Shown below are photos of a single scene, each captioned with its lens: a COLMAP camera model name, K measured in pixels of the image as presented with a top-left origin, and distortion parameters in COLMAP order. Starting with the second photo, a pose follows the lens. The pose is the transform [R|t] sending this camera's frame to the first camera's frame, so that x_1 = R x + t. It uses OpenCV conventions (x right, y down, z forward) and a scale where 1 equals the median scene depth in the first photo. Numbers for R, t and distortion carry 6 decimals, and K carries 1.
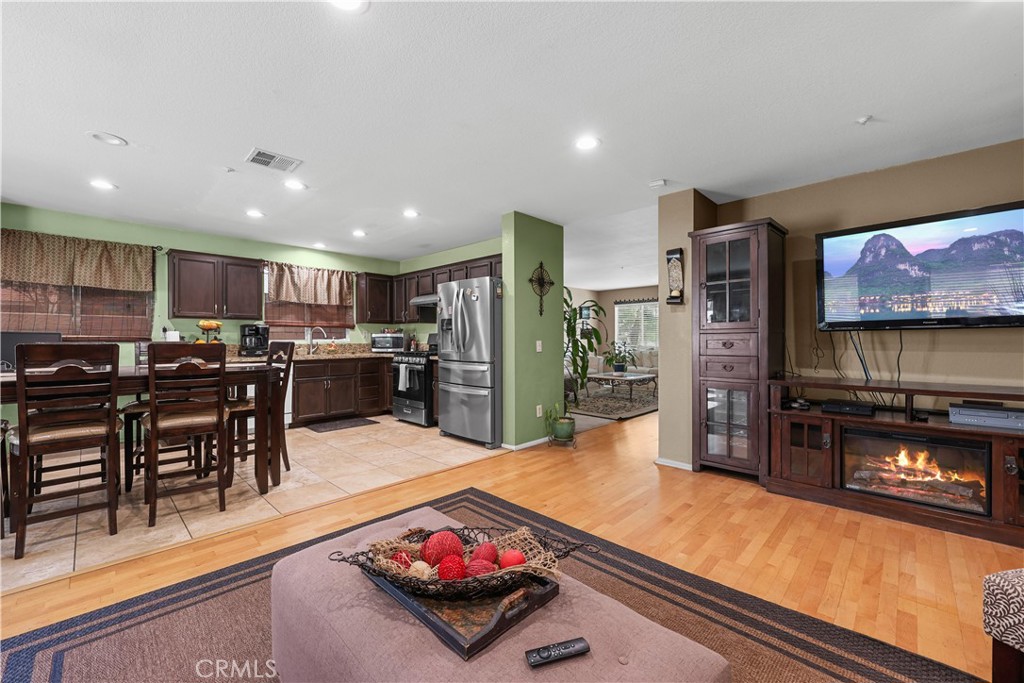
lens RADIAL K [[414.9, 0, 504.7], [0, 414.9, 337.9], [0, 0, 1]] dist [-0.003017, -0.000090]
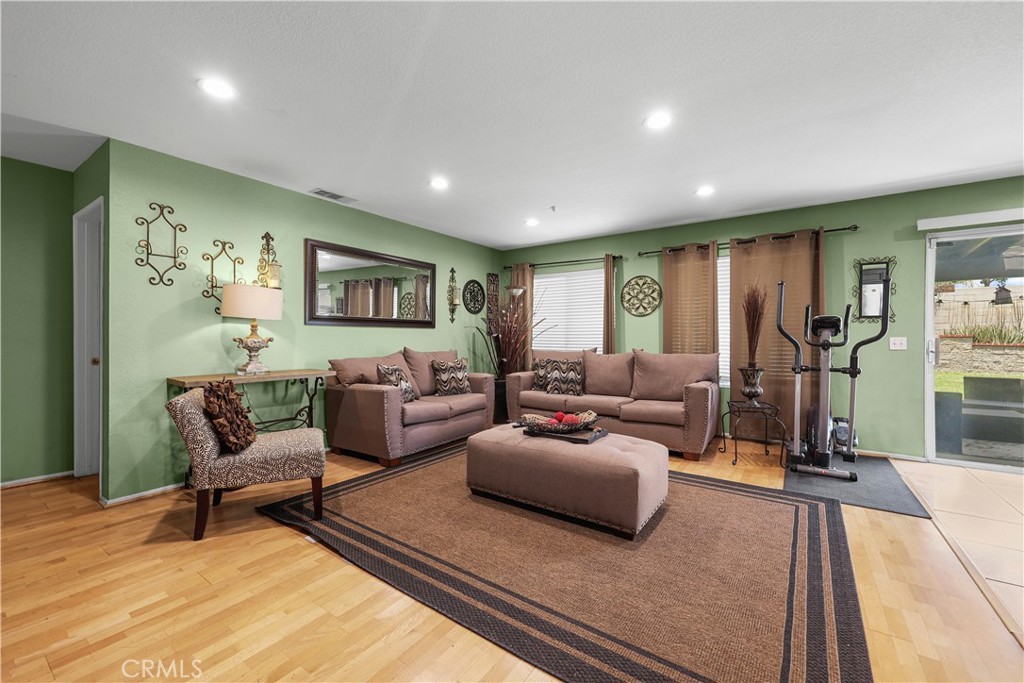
lens RADIAL K [[414.9, 0, 509.2], [0, 414.9, 339.0], [0, 0, 1]] dist [-0.003017, -0.000090]
pose [[-0.985261, 0.002273, -0.171041, 0.137812], [0.001434, 0.999986, 0.005032, 0.004257], [0.171050, 0.004713, -0.985251, 0.737964]]
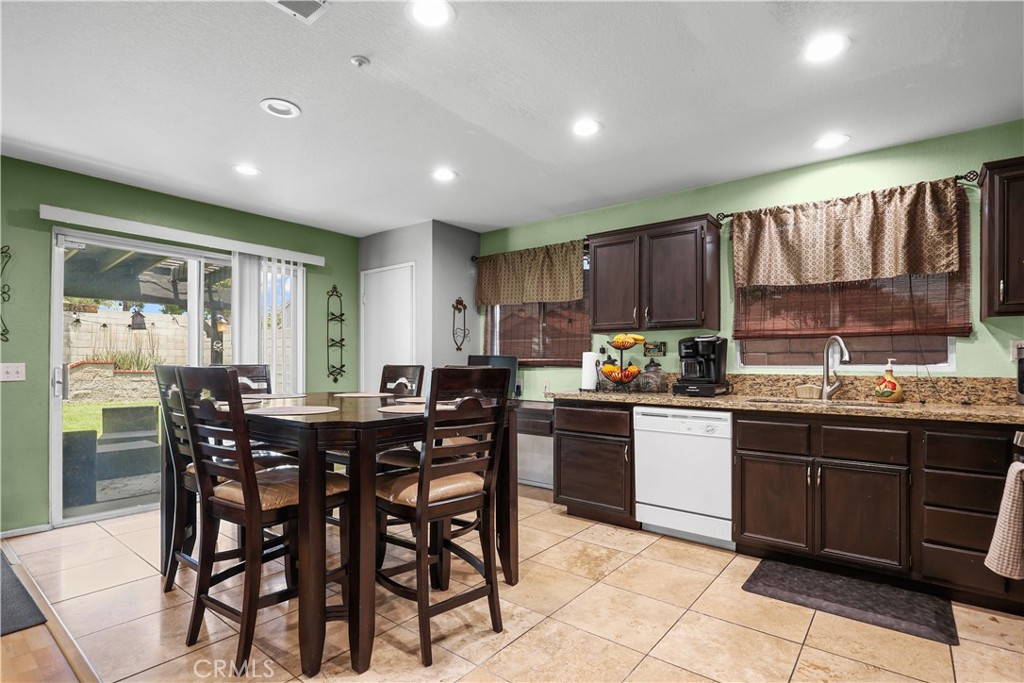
lens RADIAL K [[499.4, 0, 511.2], [0, 499.4, 363.2], [0, 0, 1]] dist [-0.005832, -0.000748]
pose [[0.112737, -0.002507, -0.993622, 0.018346], [-0.004490, 0.999985, -0.003033, 0.005121], [0.993615, 0.004803, 0.112724, 0.681066]]
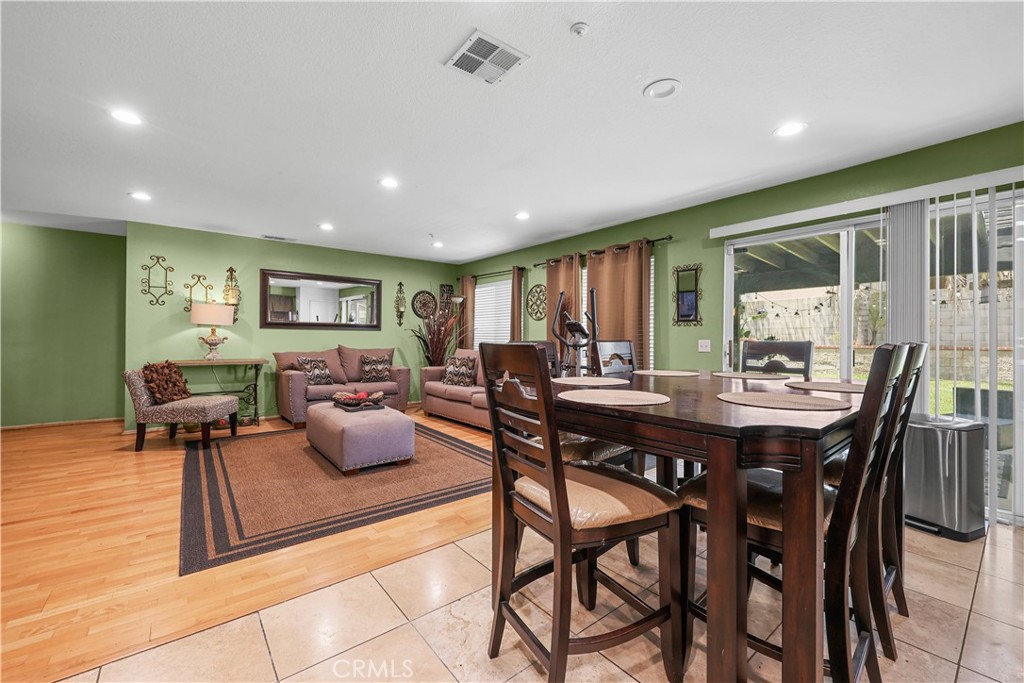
lens RADIAL K [[414.9, 0, 511.6], [0, 414.9, 338.5], [0, 0, 1]] dist [-0.003017, -0.000090]
pose [[-0.993759, -0.004815, 0.111445, -0.381811], [-0.004739, 0.999988, 0.000952, 0.004401], [-0.111449, 0.000418, -0.993770, 0.936071]]
